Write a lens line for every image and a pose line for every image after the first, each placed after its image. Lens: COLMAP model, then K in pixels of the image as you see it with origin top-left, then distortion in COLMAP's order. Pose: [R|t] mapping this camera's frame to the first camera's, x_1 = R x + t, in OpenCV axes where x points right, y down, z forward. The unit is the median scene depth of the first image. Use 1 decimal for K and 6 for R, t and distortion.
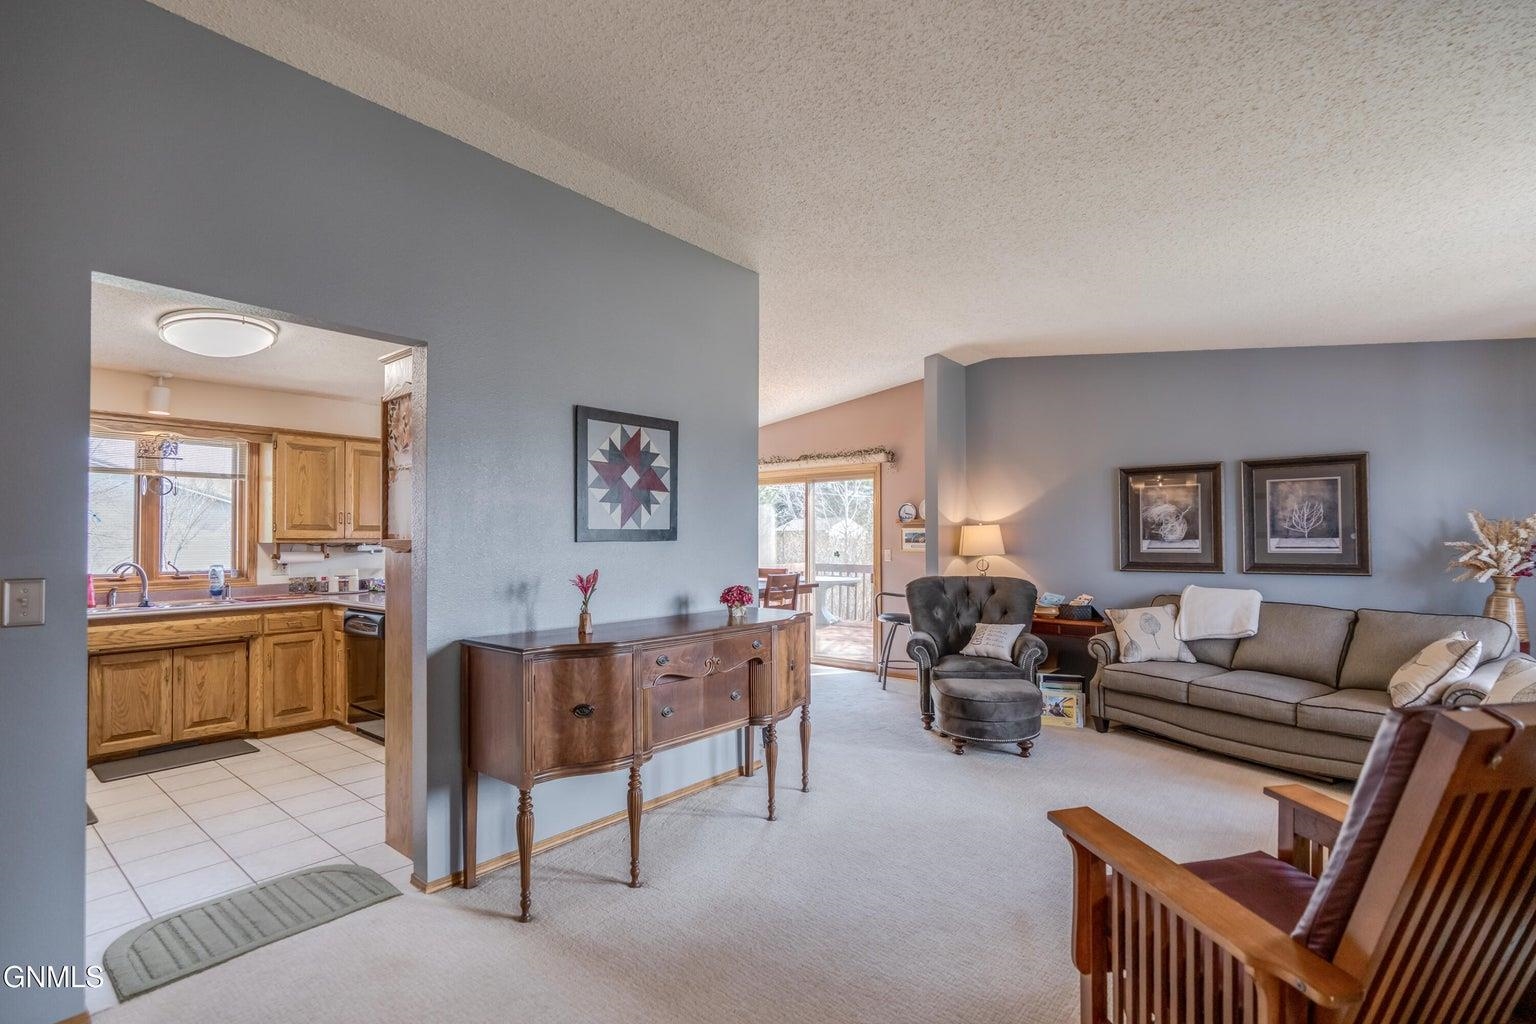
lens RADIAL K [[753.4, 0, 794.4], [0, 753.4, 517.8], [0, 0, 1]] dist [0.000699, 0.000247]
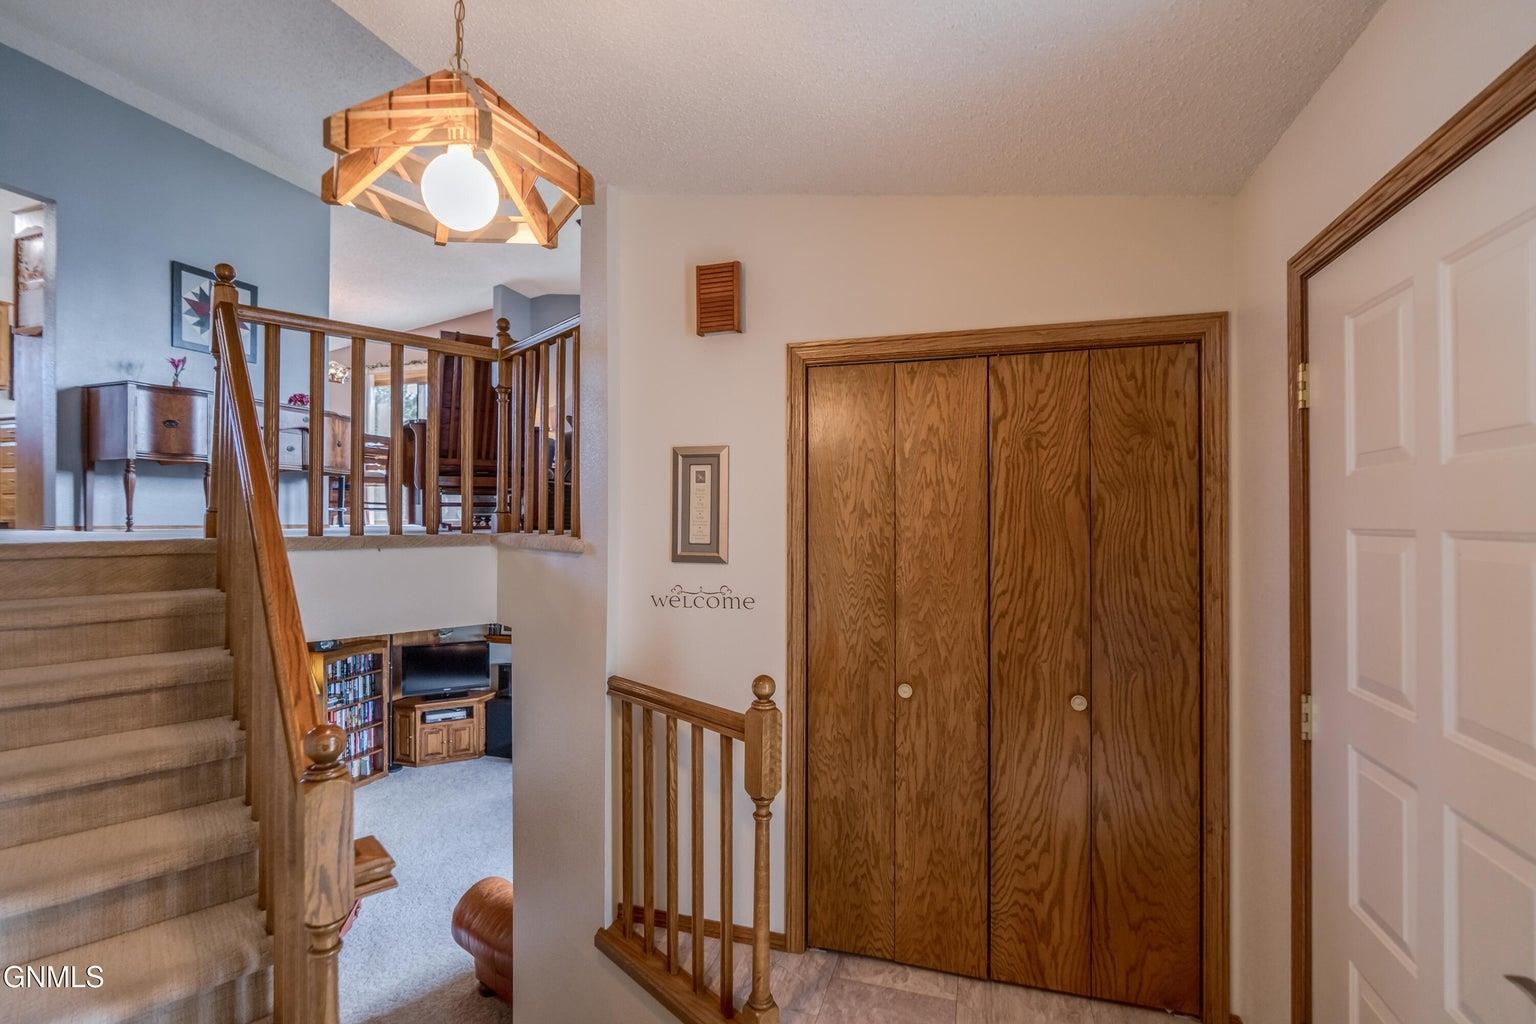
lens RADIAL K [[710.4, 0, 768.9], [0, 710.4, 507.7], [0, 0, 1]] dist [0.000070, 0.000851]
pose [[0.934434, 0.005568, 0.356092, 0.381336], [-0.010431, 0.999877, 0.011736, 0.366846], [-0.355982, -0.014681, 0.934377, -0.922821]]
